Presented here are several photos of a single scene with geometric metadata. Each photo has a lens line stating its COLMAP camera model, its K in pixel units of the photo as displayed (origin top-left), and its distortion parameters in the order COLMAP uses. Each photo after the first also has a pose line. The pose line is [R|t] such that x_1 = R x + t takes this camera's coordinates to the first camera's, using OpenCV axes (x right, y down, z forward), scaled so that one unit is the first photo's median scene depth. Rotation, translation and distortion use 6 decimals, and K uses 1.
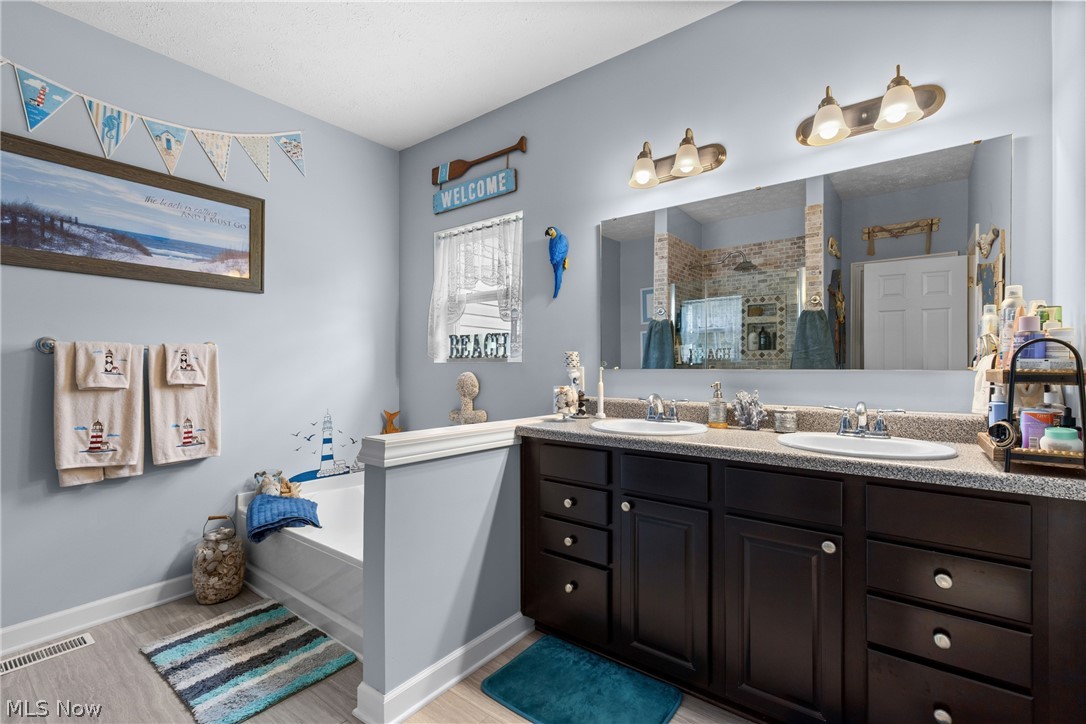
lens RADIAL K [[486.8, 0, 543.0], [0, 486.8, 364.1], [0, 0, 1]] dist [0.007508, -0.001995]
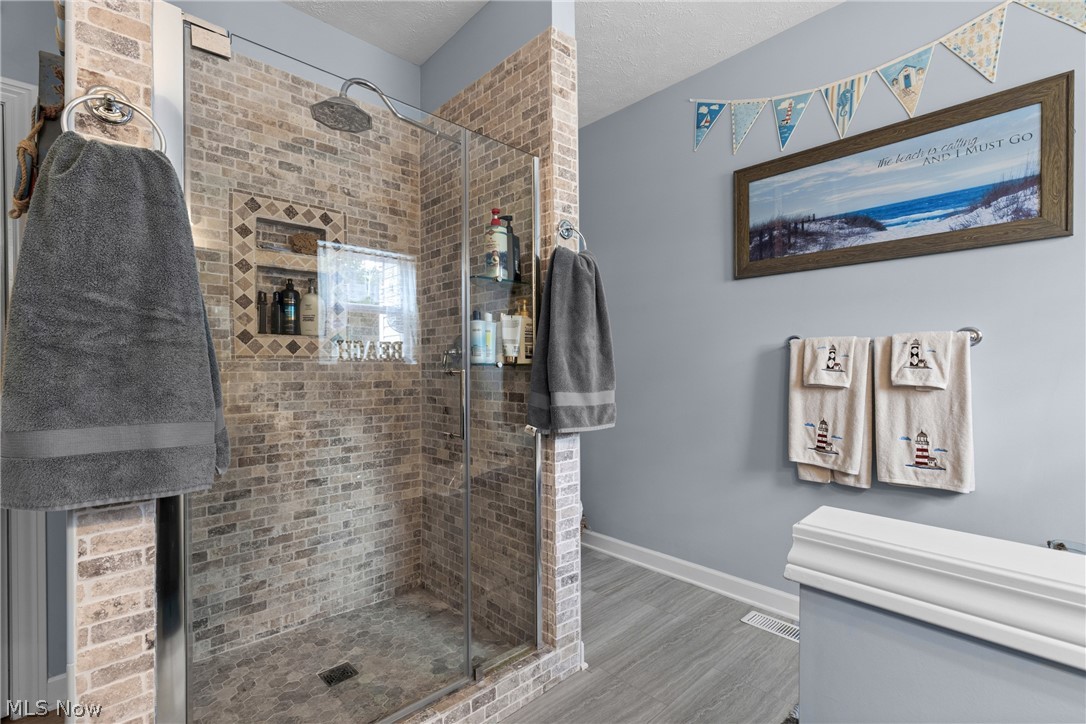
lens RADIAL K [[486.8, 0, 542.0], [0, 486.8, 366.1], [0, 0, 1]] dist [0.007508, -0.001995]
pose [[-0.151125, 0.001969, -0.988513, 0.113679], [0.007583, 0.999971, 0.000832, 0.005663], [0.988486, -0.007370, -0.151135, 0.570444]]
